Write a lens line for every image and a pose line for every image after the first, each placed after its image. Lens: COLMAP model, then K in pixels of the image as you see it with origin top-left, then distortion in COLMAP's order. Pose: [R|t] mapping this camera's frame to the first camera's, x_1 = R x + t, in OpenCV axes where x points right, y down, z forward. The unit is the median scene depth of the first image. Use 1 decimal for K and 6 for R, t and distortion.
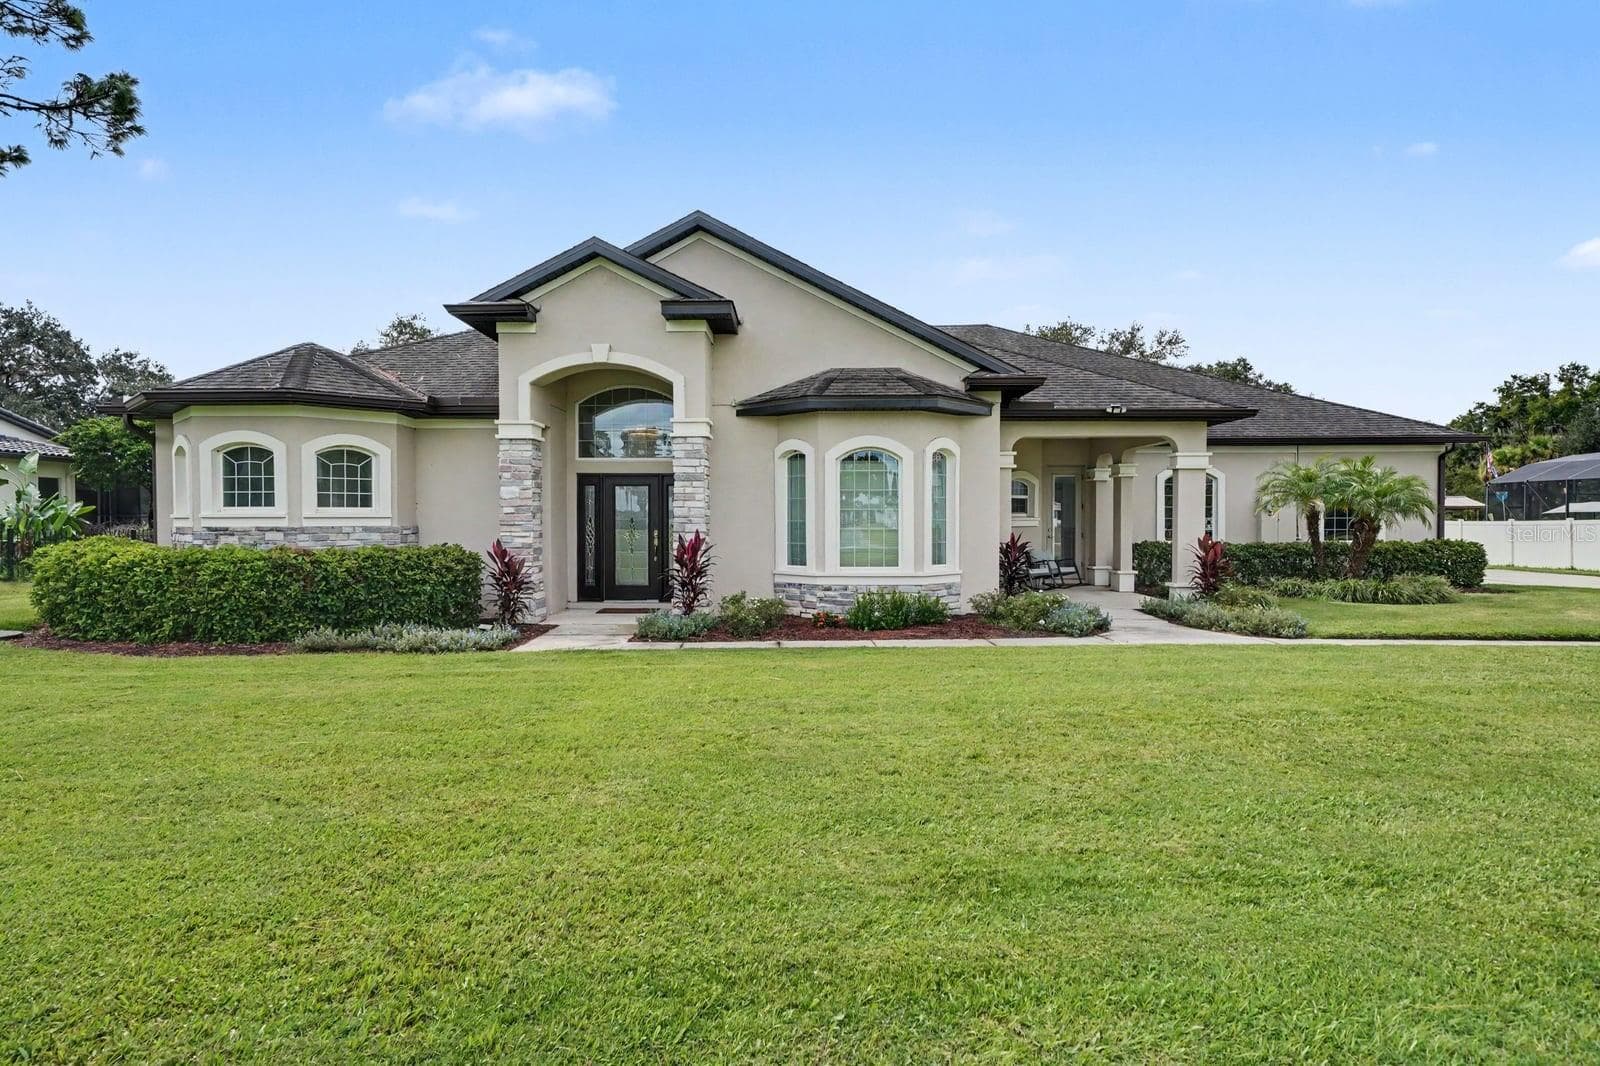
lens RADIAL K [[860.9, 0, 800.0], [0, 860.9, 533.0], [0, 0, 1]] dist [0.001481, 0.000640]
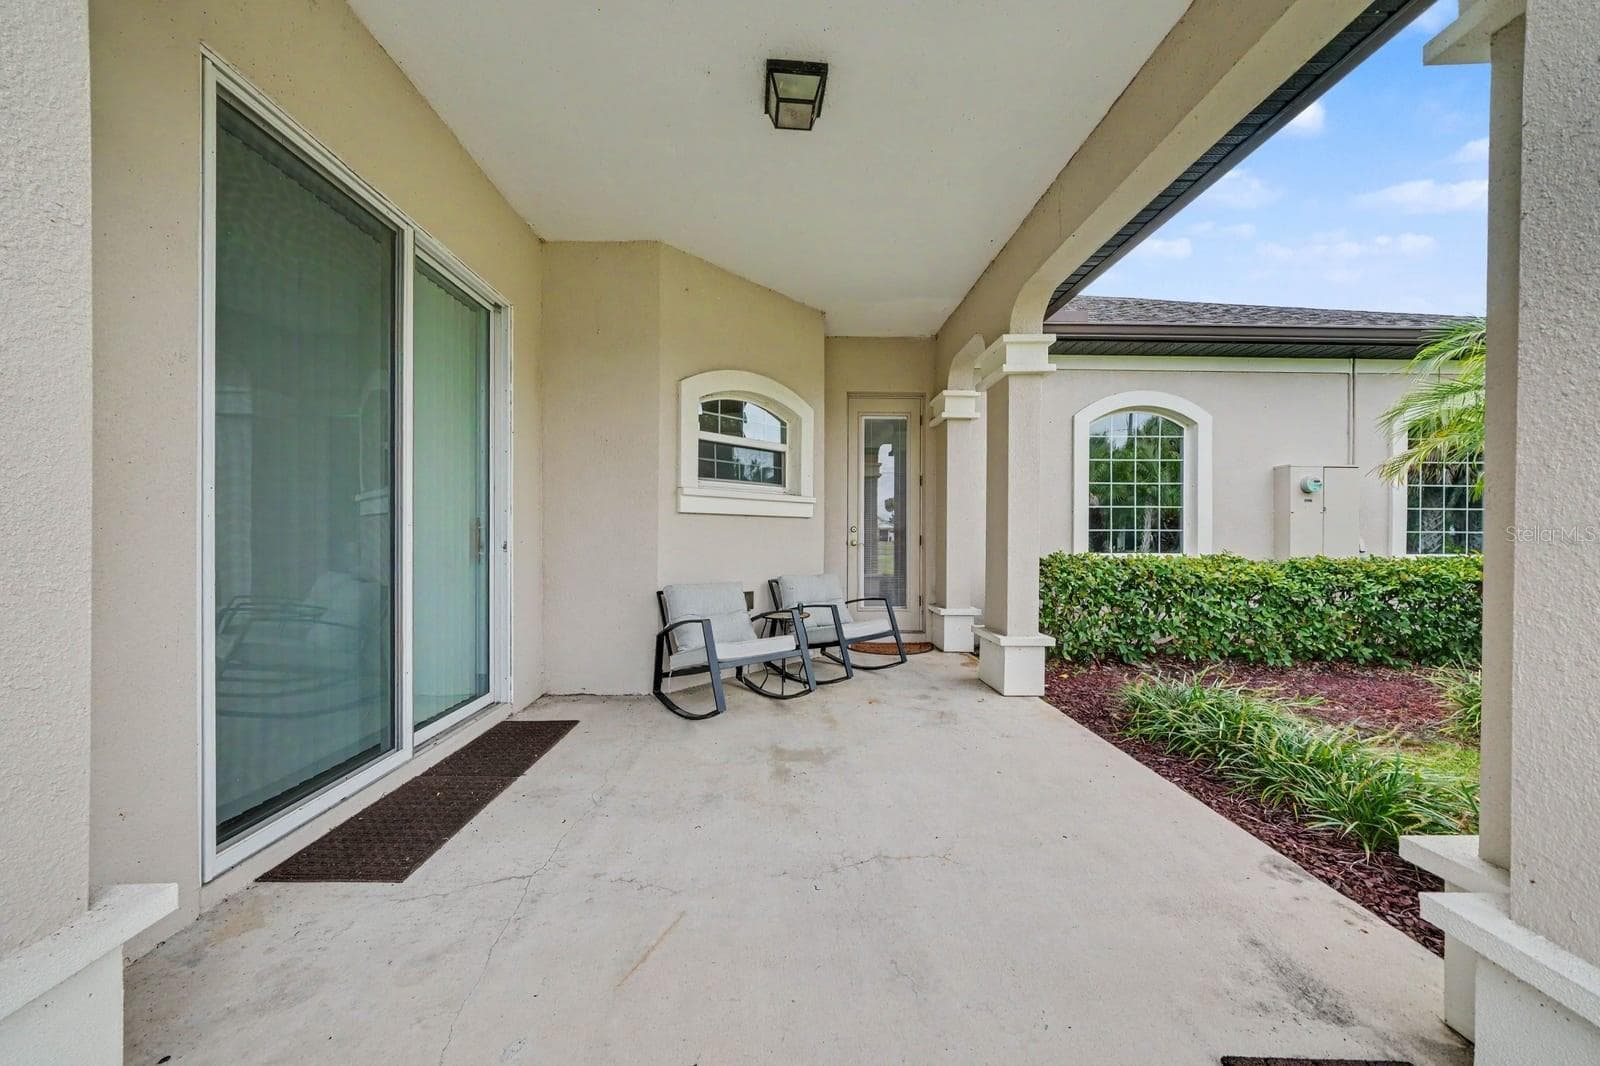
lens RADIAL K [[644.4, 0, 800.0], [0, 644.4, 533.0], [0, 0, 1]] dist [-0.000369, -0.000096]
pose [[0.996938, 0.007800, 0.077806, 0.240349], [-0.006779, 0.999888, -0.013376, 0.004027], [-0.077901, 0.012808, 0.996879, 0.668881]]
